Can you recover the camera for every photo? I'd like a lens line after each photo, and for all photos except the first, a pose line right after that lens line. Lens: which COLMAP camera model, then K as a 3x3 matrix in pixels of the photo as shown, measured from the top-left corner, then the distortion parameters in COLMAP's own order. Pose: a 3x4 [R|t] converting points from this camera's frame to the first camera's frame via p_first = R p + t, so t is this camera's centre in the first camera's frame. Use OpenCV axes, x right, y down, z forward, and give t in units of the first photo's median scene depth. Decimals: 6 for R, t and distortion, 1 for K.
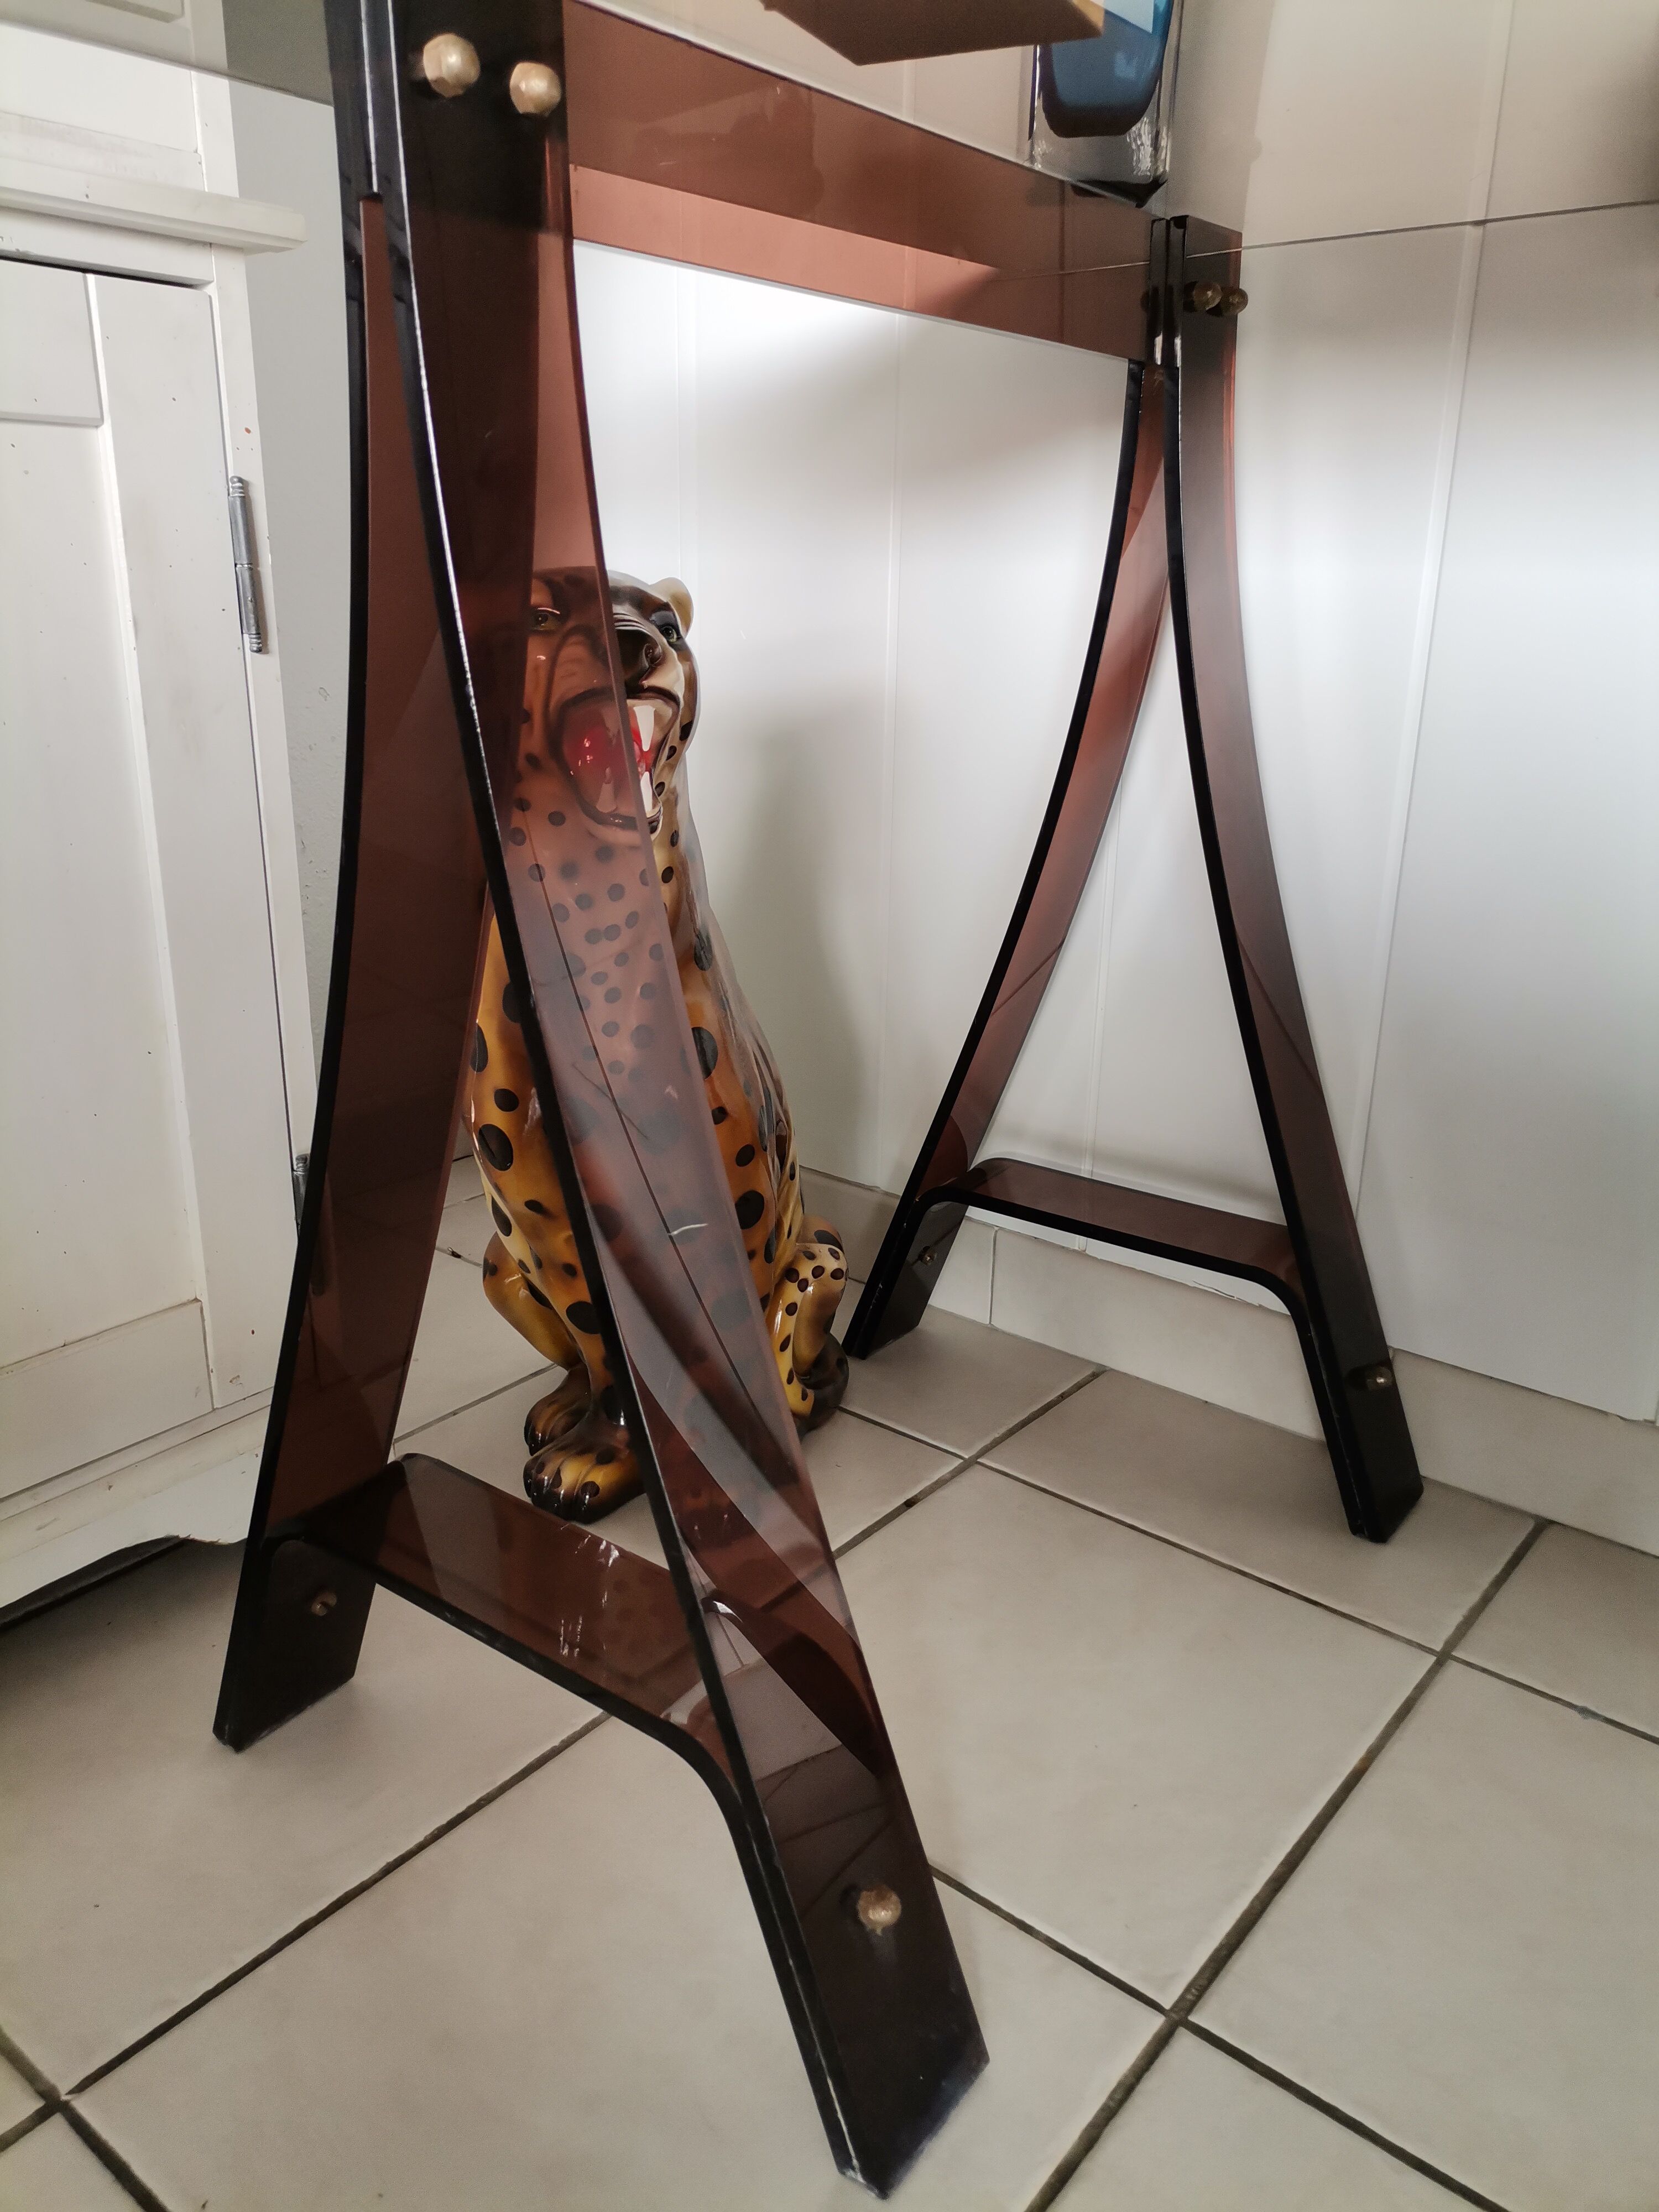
lens RADIAL K [[1660.4, 0, 815.0], [0, 1660.4, 1095.1], [0, 0, 1]] dist [0.004520, -0.001384]
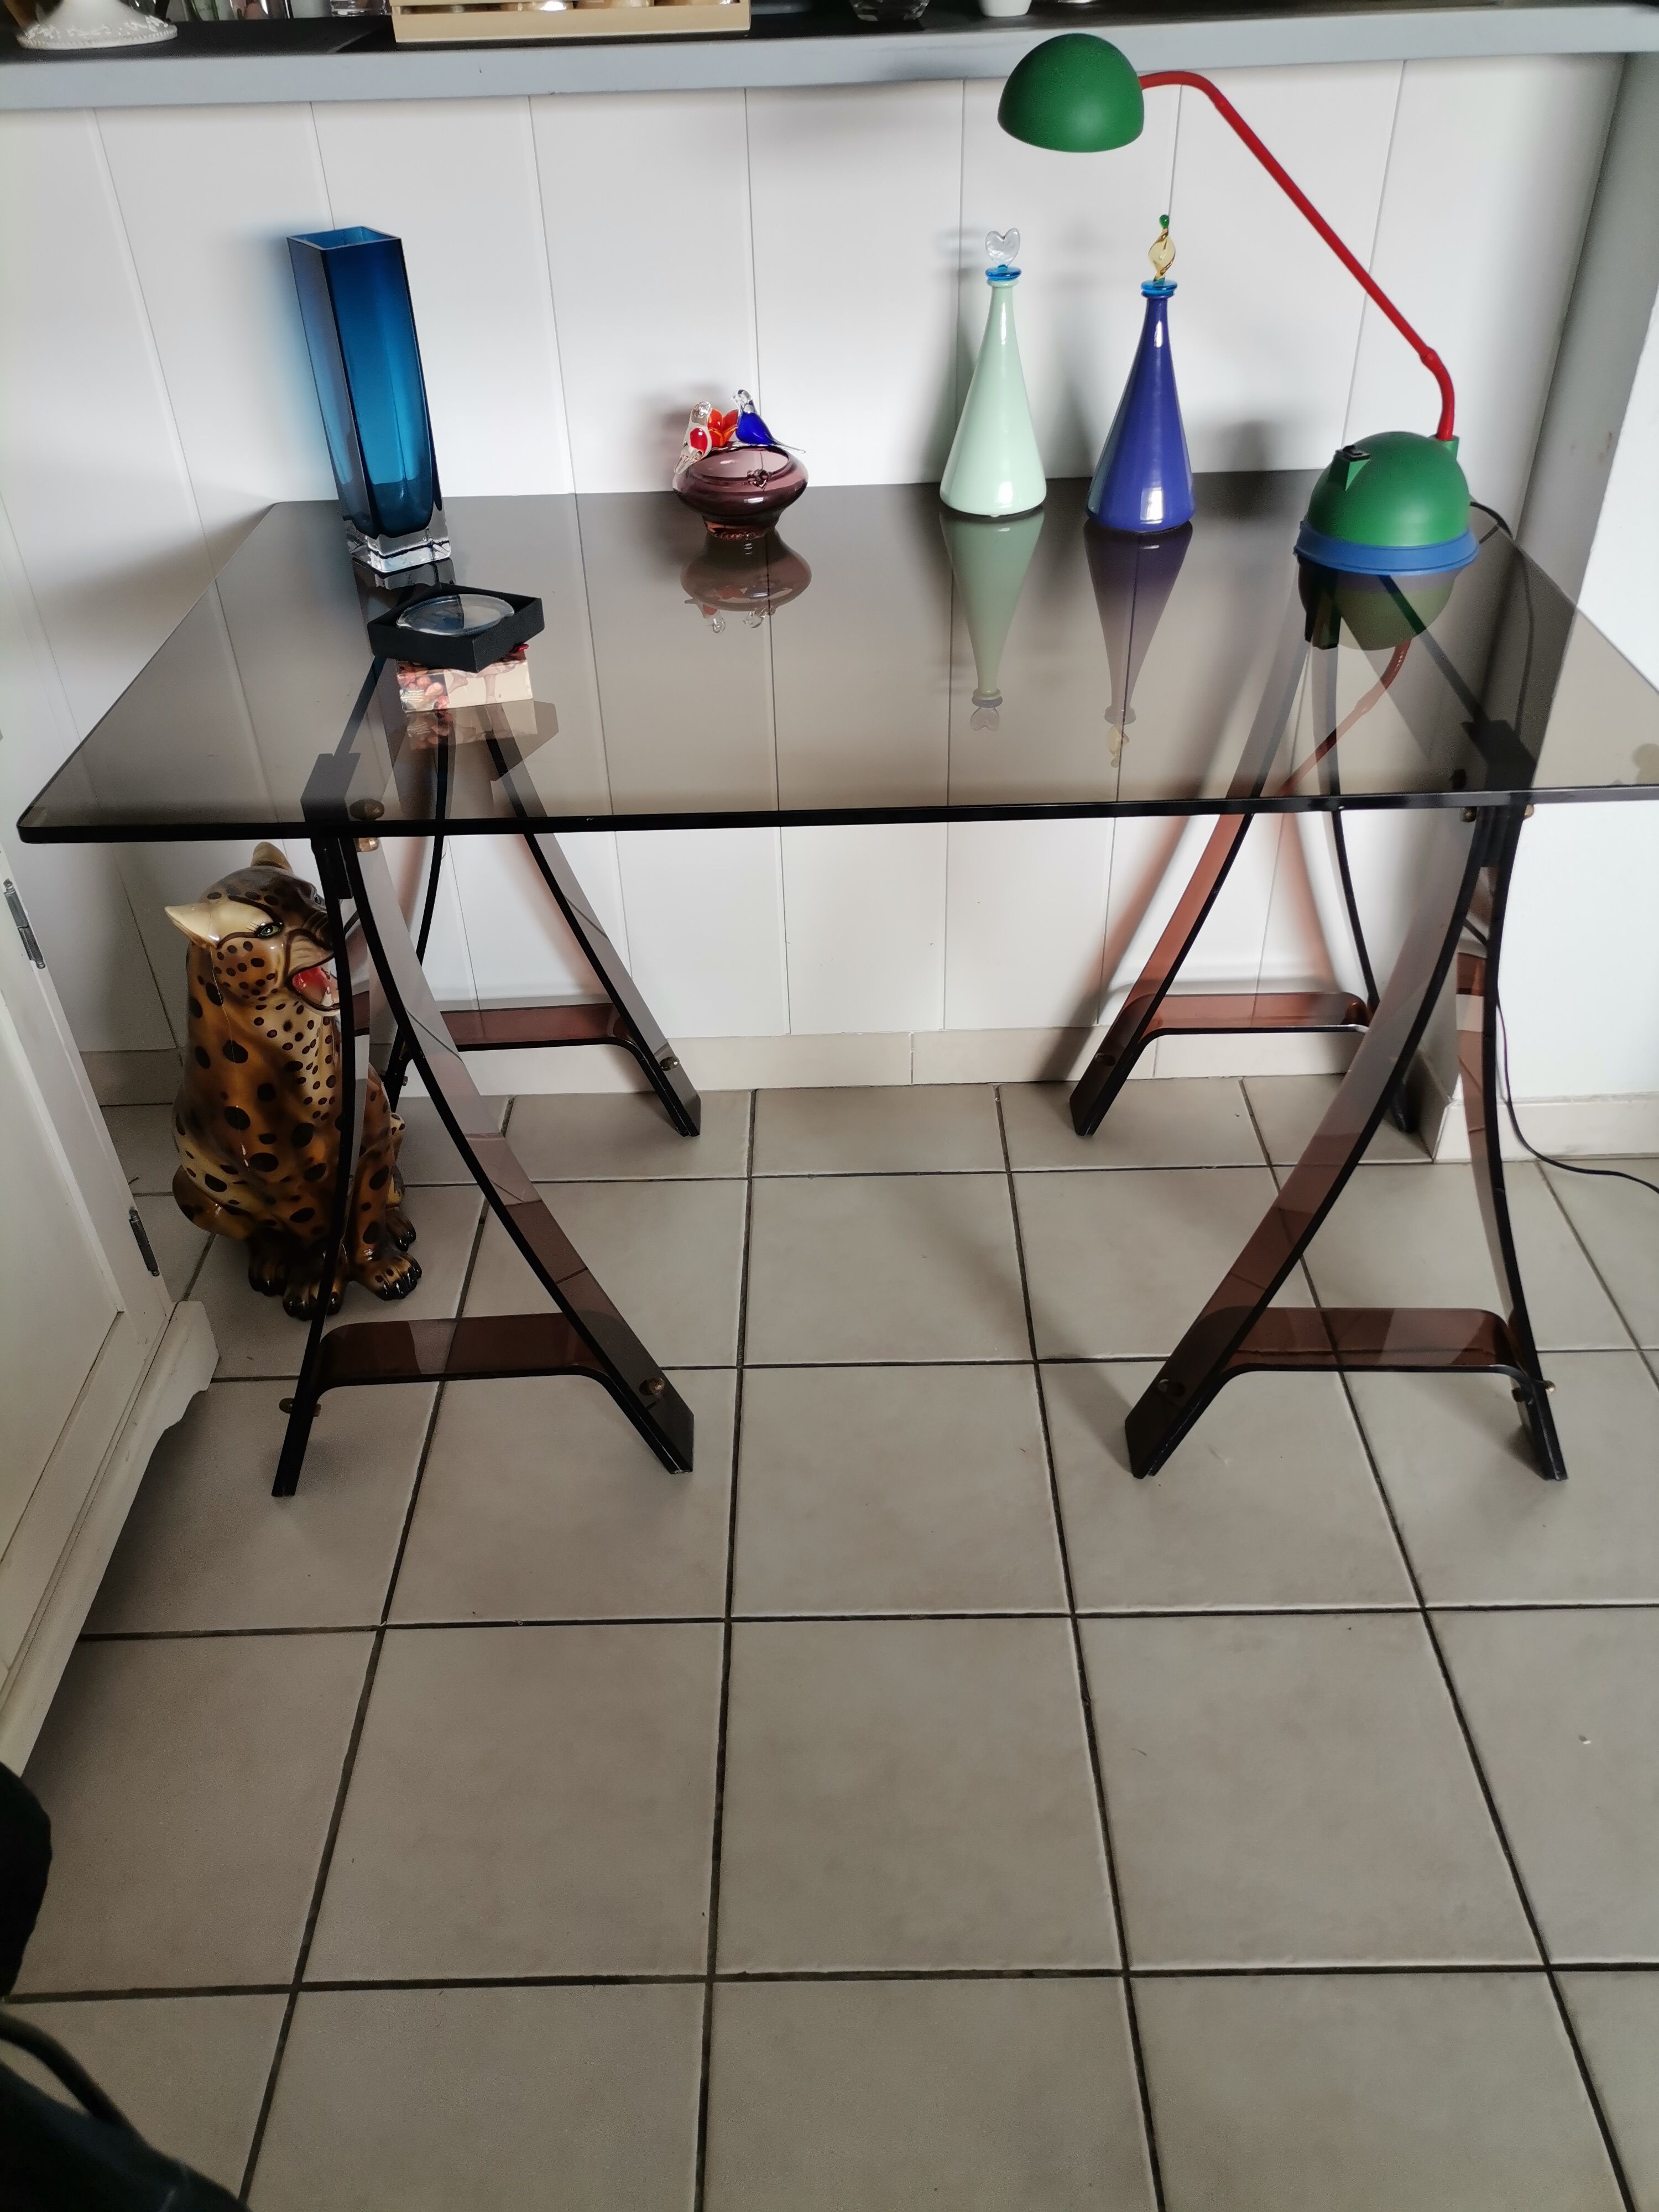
lens RADIAL K [[1637.0, 0, 829.5], [0, 1637.0, 1106.0], [0, 0, 1]] dist [0.006429, -0.000150]
pose [[0.770107, -0.416488, 0.483190, -0.595757], [0.235041, 0.889420, 0.392031, -0.623076], [-0.593035, -0.188336, 0.782840, -0.805119]]
